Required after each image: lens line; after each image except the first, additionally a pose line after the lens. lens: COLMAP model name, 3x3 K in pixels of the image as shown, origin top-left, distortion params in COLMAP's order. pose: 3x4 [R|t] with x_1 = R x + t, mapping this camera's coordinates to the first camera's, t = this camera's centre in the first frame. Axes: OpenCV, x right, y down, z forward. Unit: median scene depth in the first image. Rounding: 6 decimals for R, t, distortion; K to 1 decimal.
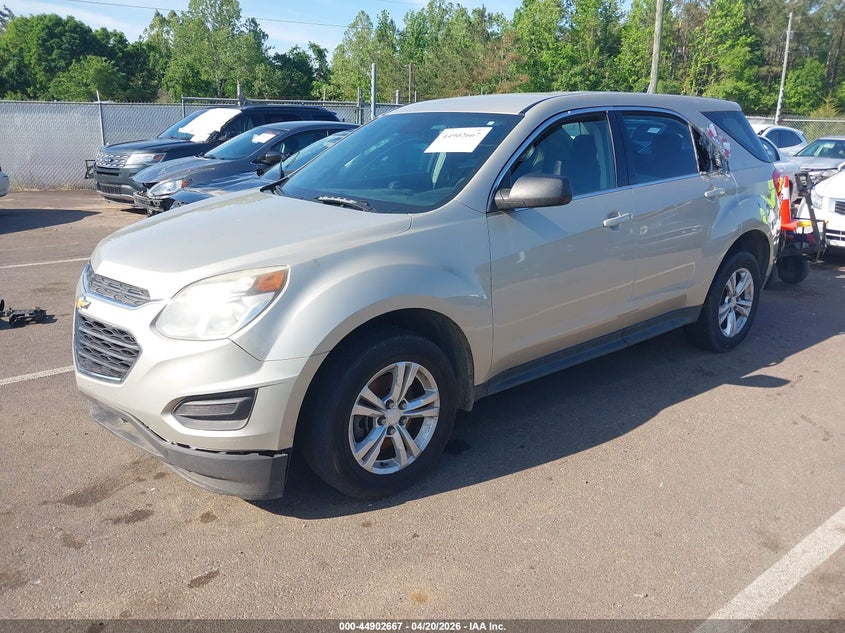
lens RADIAL K [[674.1, 0, 422.5], [0, 674.1, 316.5], [0, 0, 1]] dist [-0.004785, -0.006101]
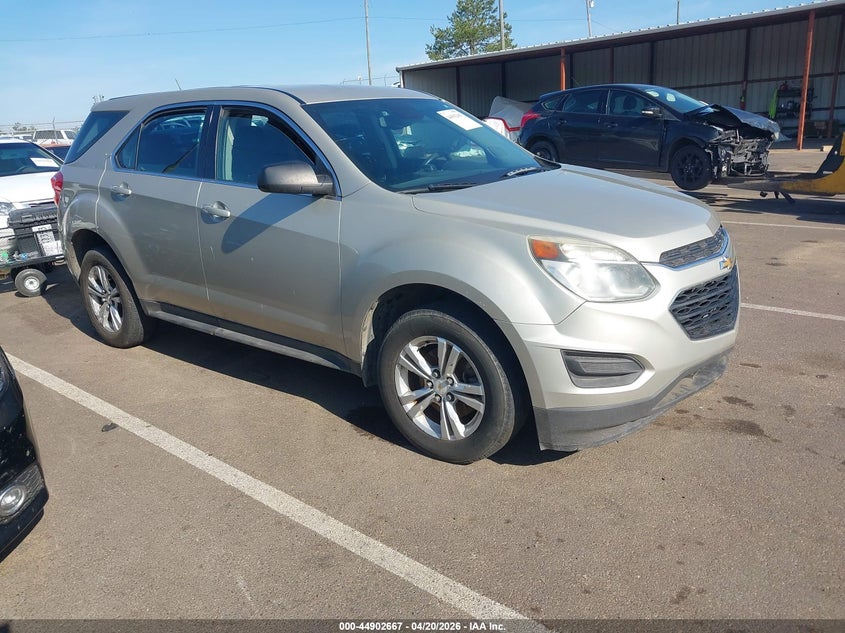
lens RADIAL K [[674.1, 0, 422.5], [0, 674.1, 316.5], [0, 0, 1]] dist [-0.004785, -0.006101]
pose [[-0.210191, -0.291699, 0.933130, -1.302450], [0.305919, 0.886899, 0.346157, -0.427024], [-0.928565, 0.358221, -0.097182, 1.452058]]
